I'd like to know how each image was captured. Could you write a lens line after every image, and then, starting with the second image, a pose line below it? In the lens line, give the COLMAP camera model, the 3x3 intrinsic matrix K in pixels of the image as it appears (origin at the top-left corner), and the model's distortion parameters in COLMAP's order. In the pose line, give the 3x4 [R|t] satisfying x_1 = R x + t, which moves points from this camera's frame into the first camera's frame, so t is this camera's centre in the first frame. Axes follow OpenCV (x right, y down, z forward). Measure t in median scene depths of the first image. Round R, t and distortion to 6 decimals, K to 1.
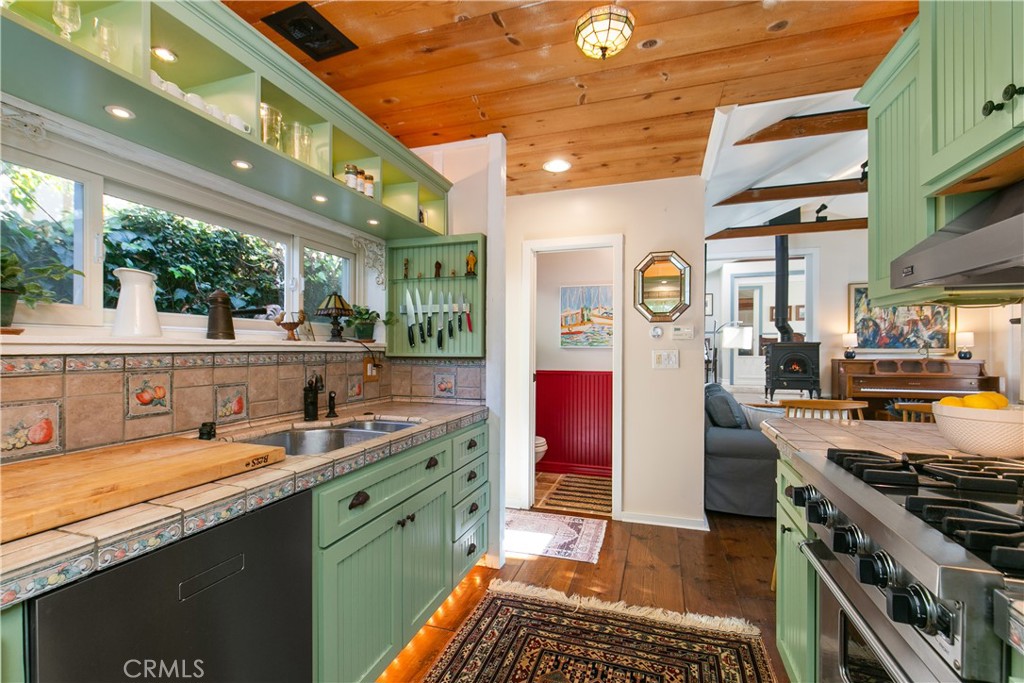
lens RADIAL K [[454.6, 0, 510.7], [0, 454.6, 349.6], [0, 0, 1]] dist [0.000473, -0.001662]
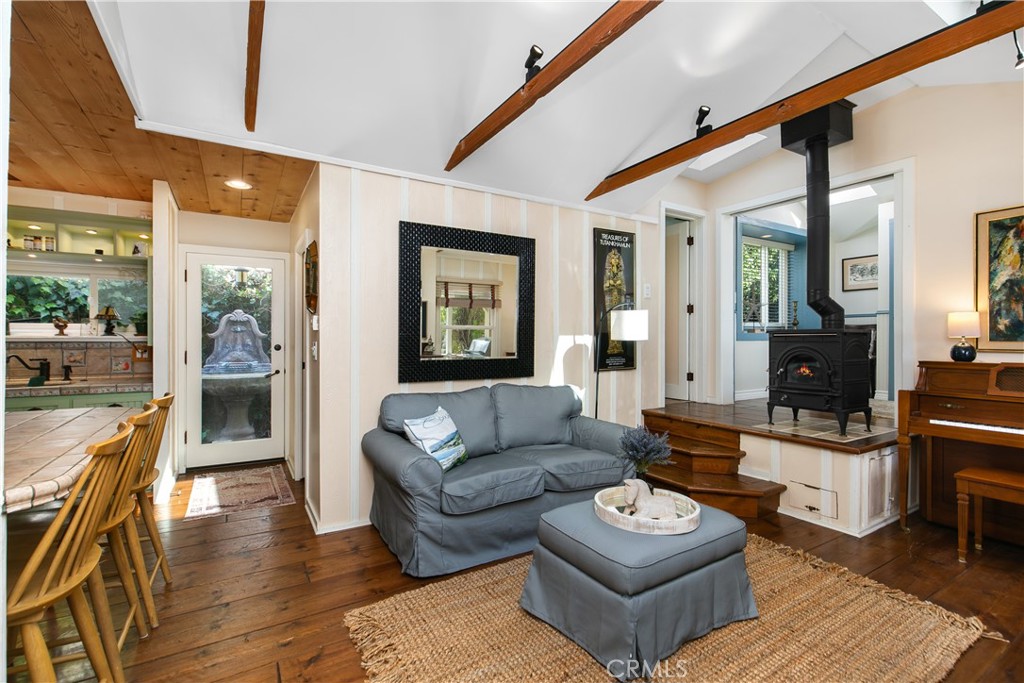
lens RADIAL K [[454.6, 0, 510.7], [0, 454.6, 339.2], [0, 0, 1]] dist [0.000473, -0.001662]
pose [[0.759719, 0.001003, -0.650251, 1.326952], [-0.002566, 0.999996, -0.001455, -0.004688], [0.650246, 0.002773, 0.759718, 0.536989]]
